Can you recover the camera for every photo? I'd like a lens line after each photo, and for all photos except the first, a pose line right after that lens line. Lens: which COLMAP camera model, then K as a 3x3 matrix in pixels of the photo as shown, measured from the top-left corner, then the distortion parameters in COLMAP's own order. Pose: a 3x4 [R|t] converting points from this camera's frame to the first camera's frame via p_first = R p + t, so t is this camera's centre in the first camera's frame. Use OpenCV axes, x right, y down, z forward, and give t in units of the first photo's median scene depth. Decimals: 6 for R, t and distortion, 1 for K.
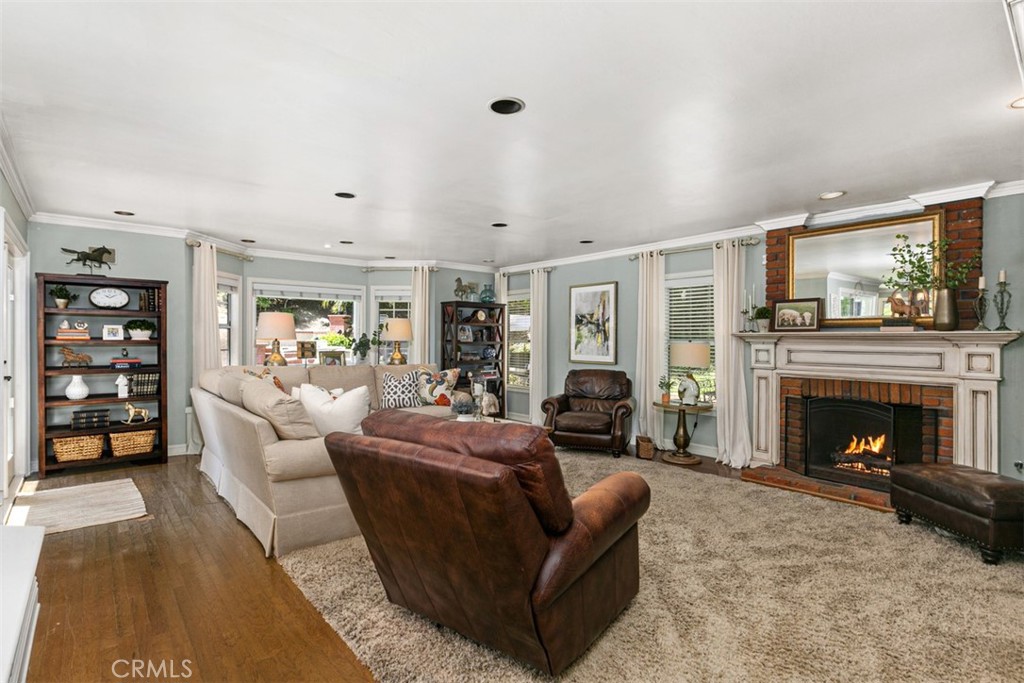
lens RADIAL K [[500.5, 0, 512.3], [0, 500.5, 338.1], [0, 0, 1]] dist [0.000120, -0.001385]
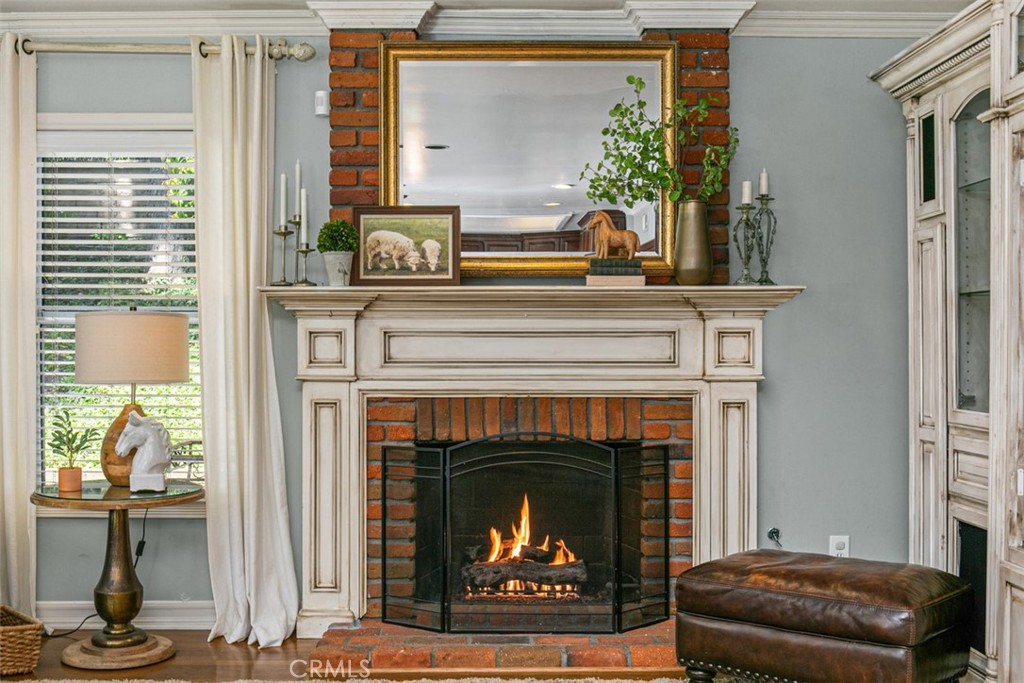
lens RADIAL K [[1162.4, 0, 512.3], [0, 1162.4, 345.4], [0, 0, 1]] dist [-0.031166, 0.000000]
pose [[0.641066, -0.013794, 0.767362, -0.110364], [0.004245, 0.999887, 0.014428, 0.022844], [-0.767474, -0.005992, 0.641052, 0.331288]]
